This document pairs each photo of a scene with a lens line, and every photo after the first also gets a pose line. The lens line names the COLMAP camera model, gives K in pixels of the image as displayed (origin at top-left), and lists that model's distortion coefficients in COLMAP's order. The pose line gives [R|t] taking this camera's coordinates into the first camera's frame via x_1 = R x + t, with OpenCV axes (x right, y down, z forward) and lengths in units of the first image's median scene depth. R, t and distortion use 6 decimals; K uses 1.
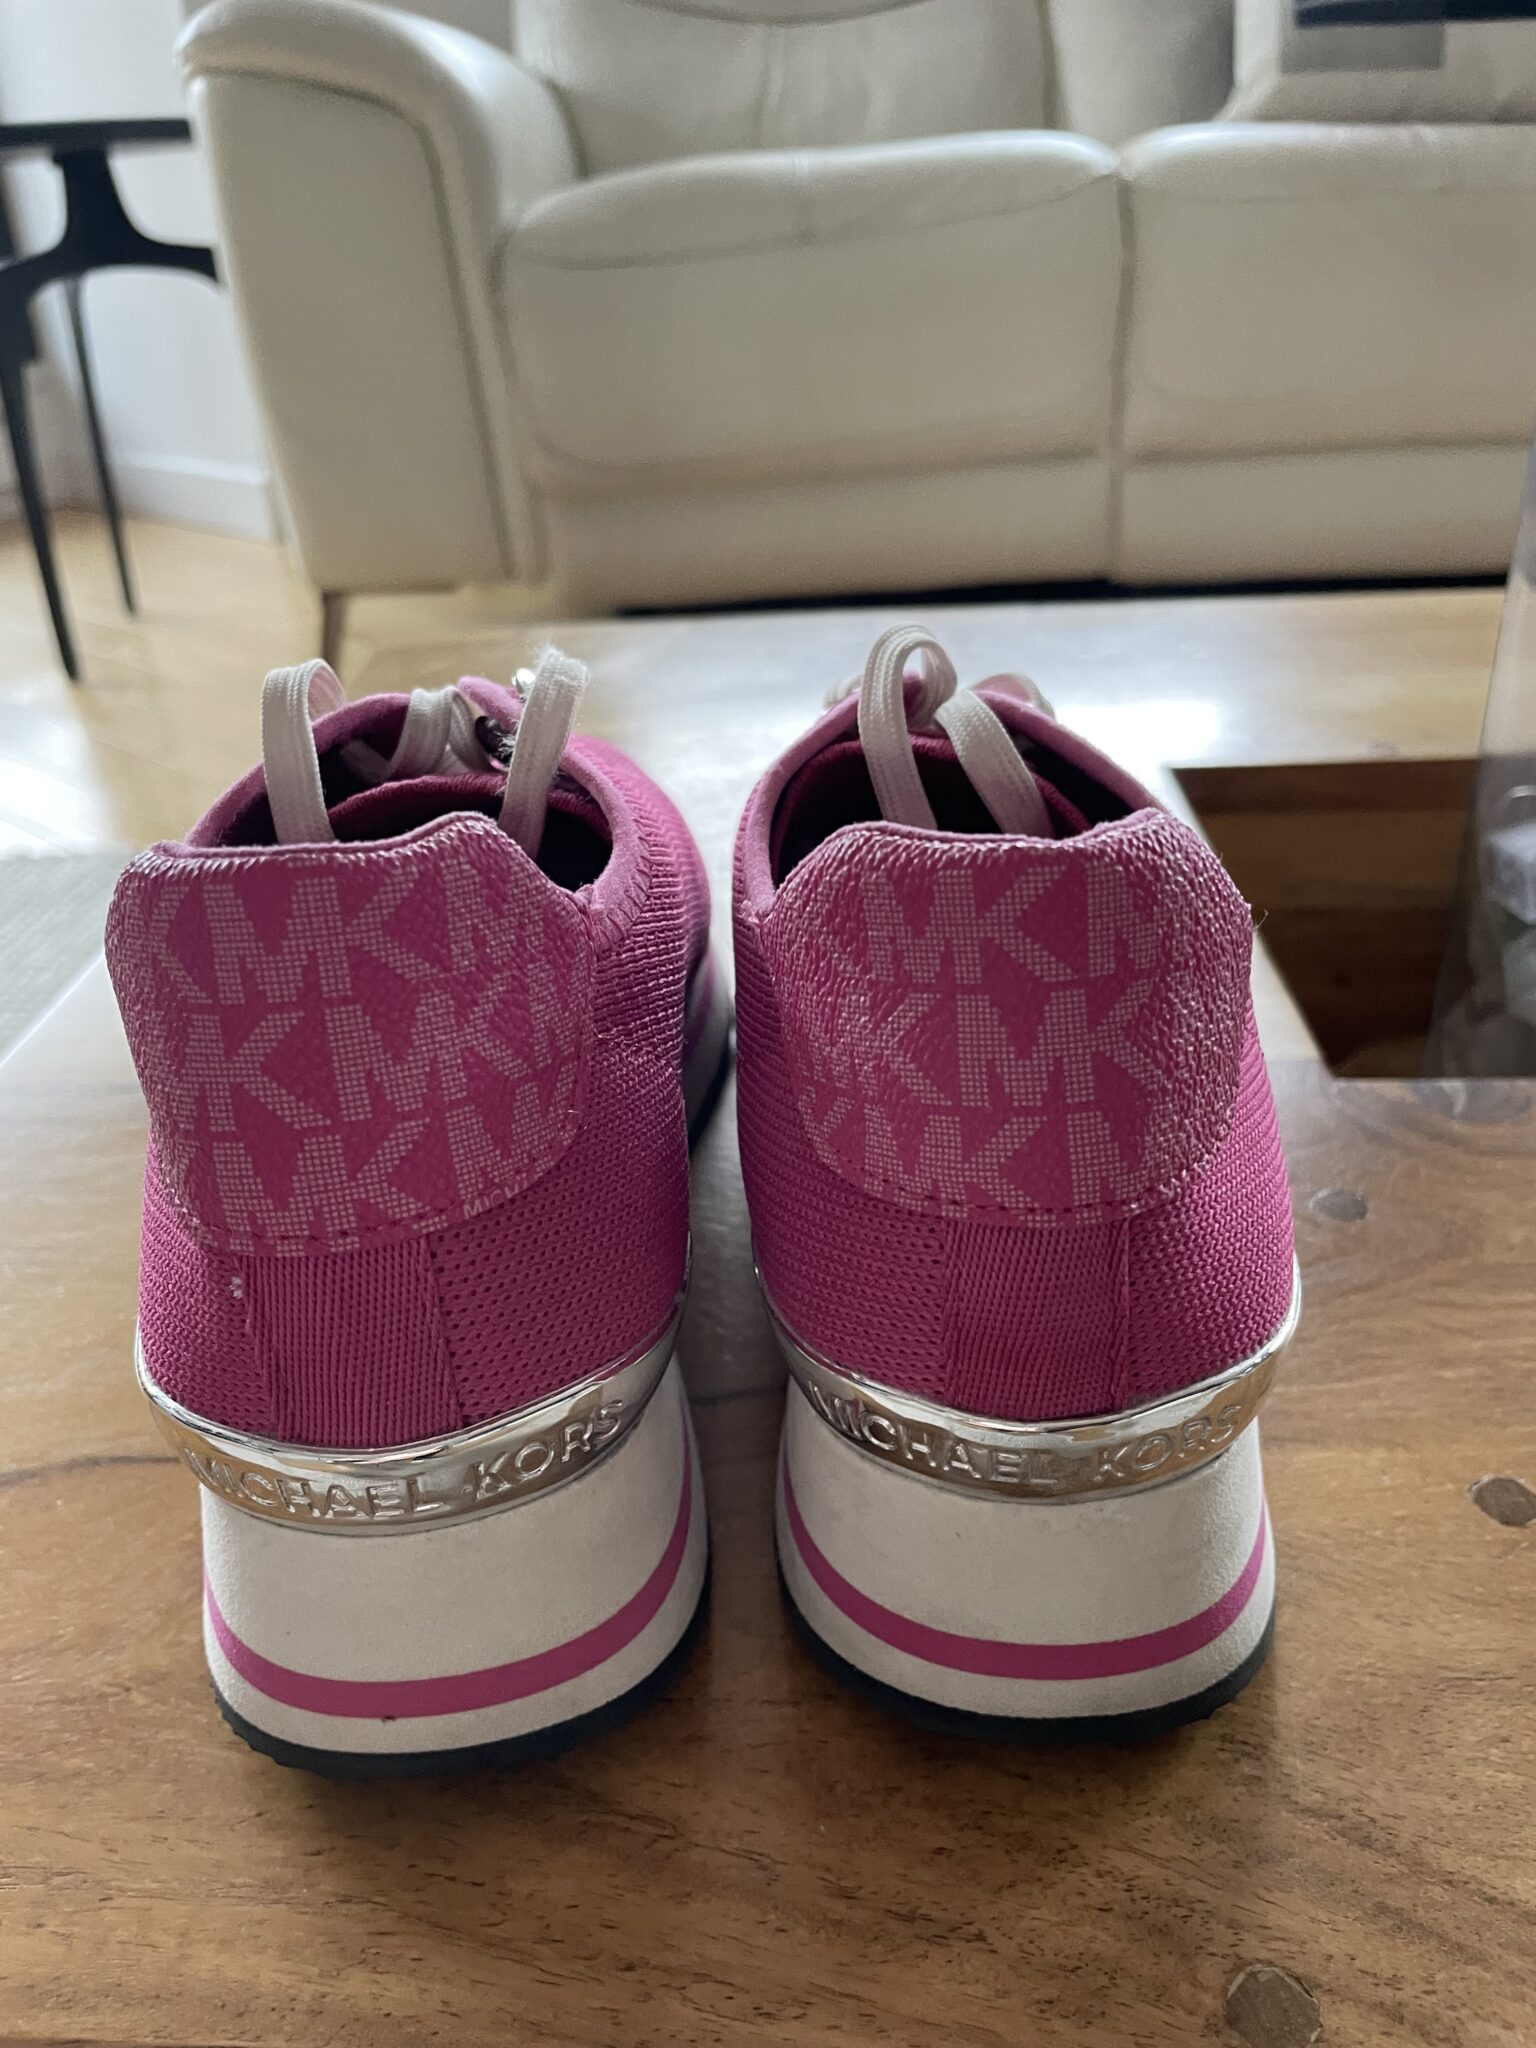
lens RADIAL K [[1562.3, 0, 769.6], [0, 1562.3, 1004.7], [0, 0, 1]] dist [0.037805, -0.083156]
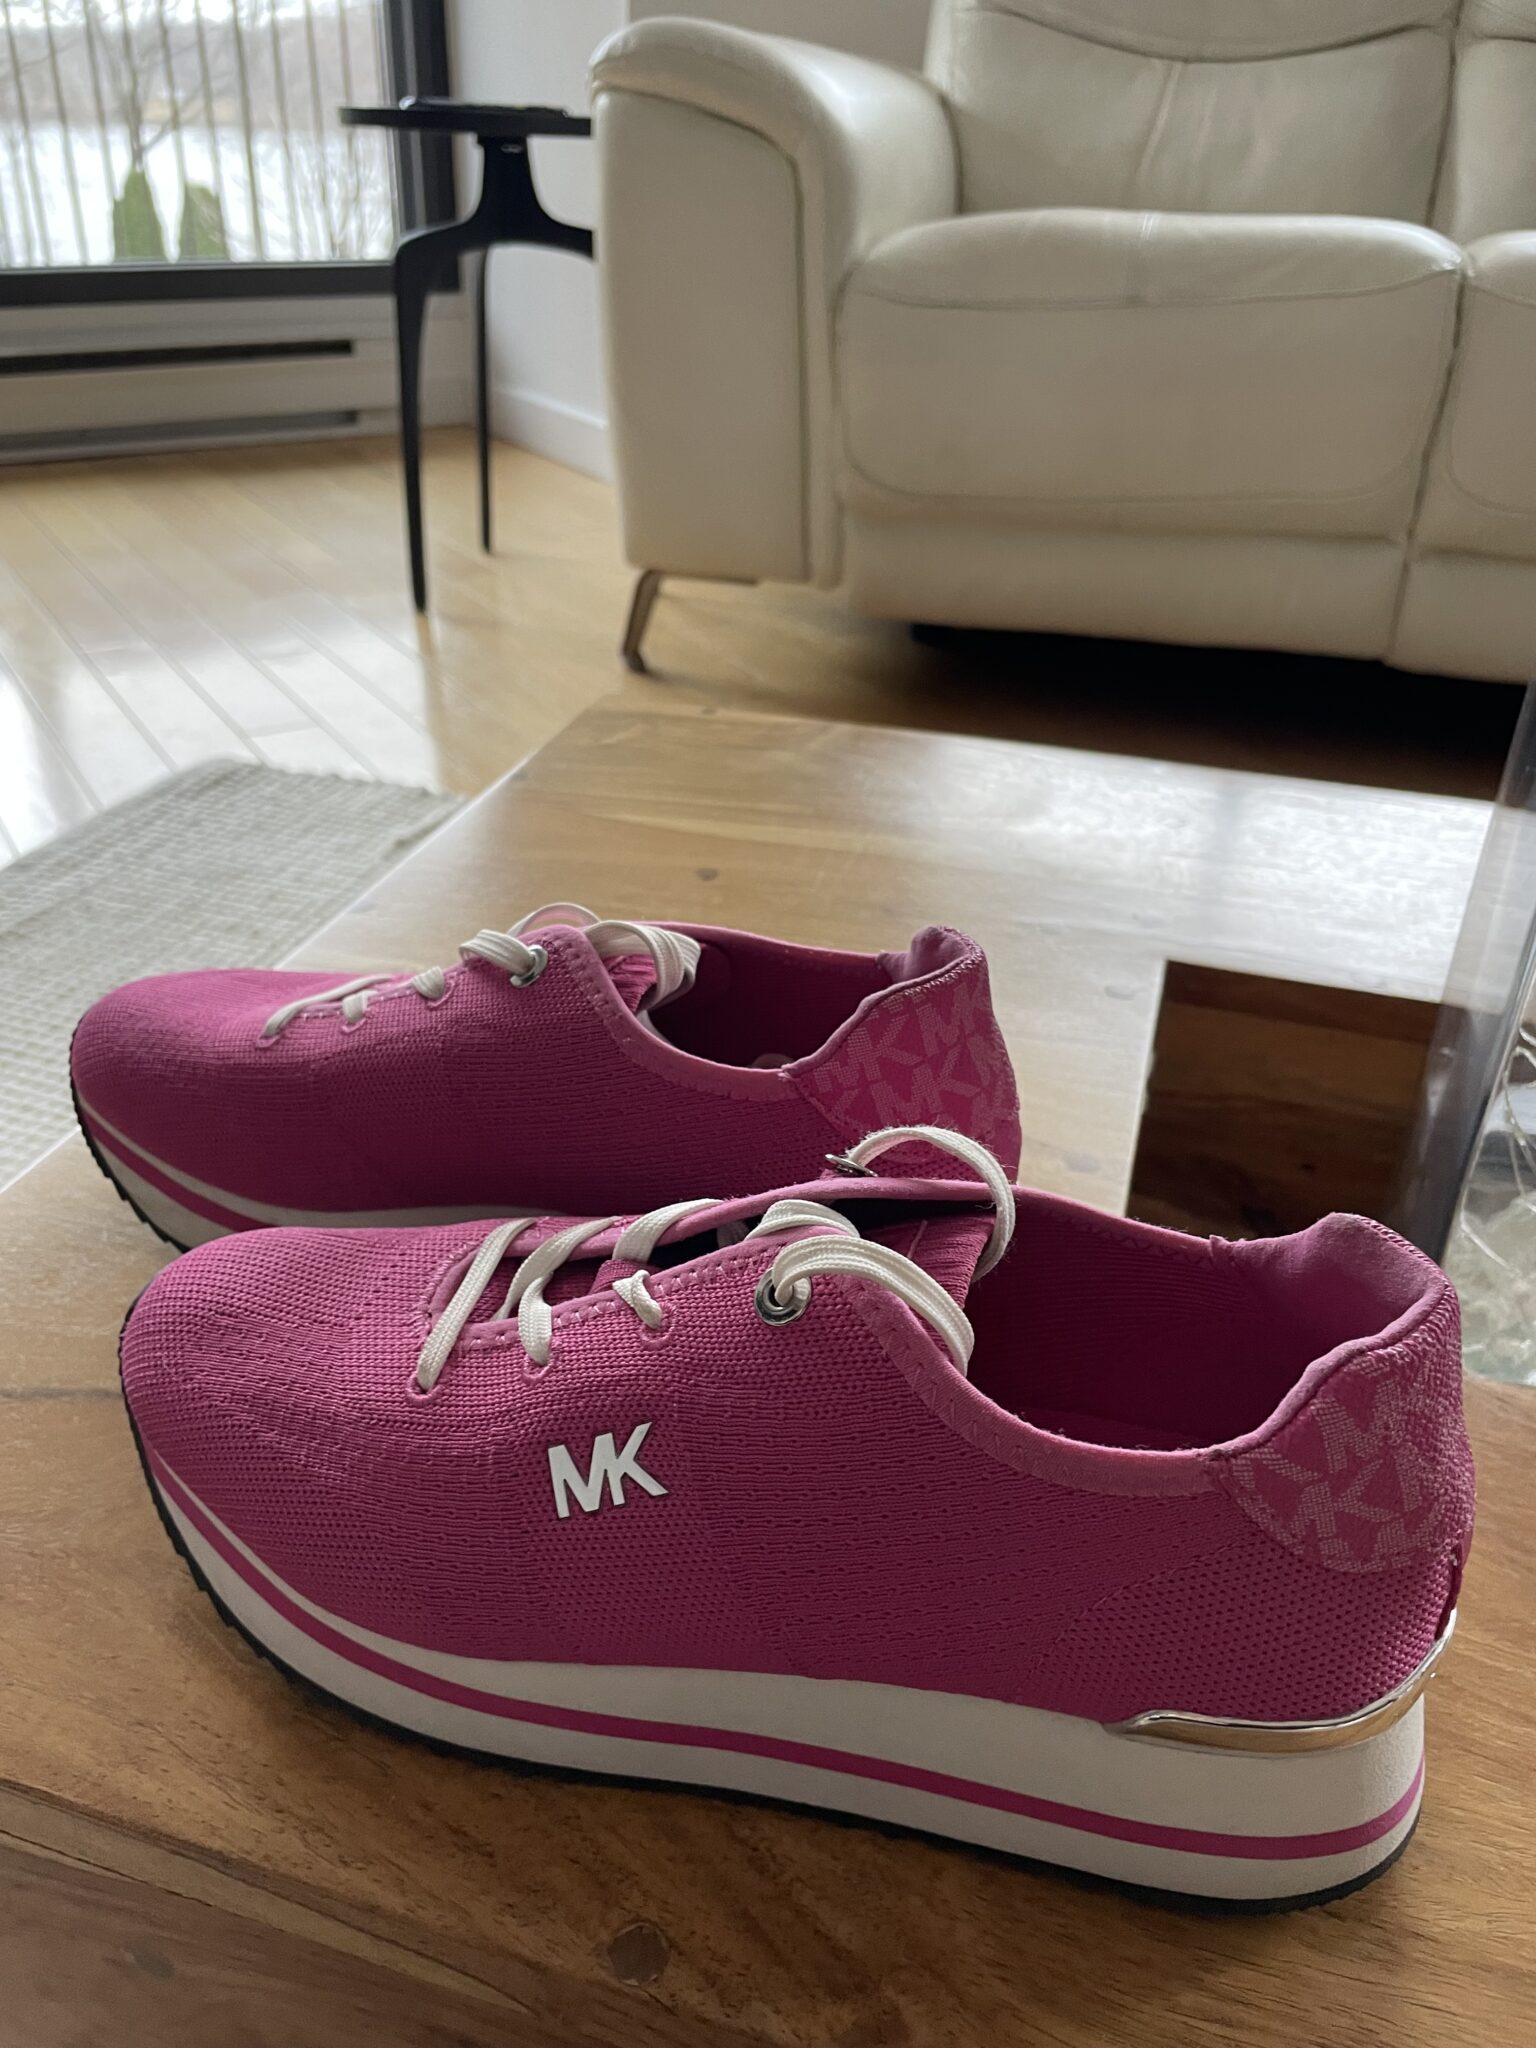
lens RADIAL K [[1540.4, 0, 786.9], [0, 1540.4, 988.7], [0, 0, 1]] dist [0.040712, -0.079088]
pose [[0.967512, 0.185131, -0.172183, 0.441860], [-0.180406, 0.982659, 0.042833, -0.313901], [0.177127, -0.010379, 0.984133, -0.385646]]
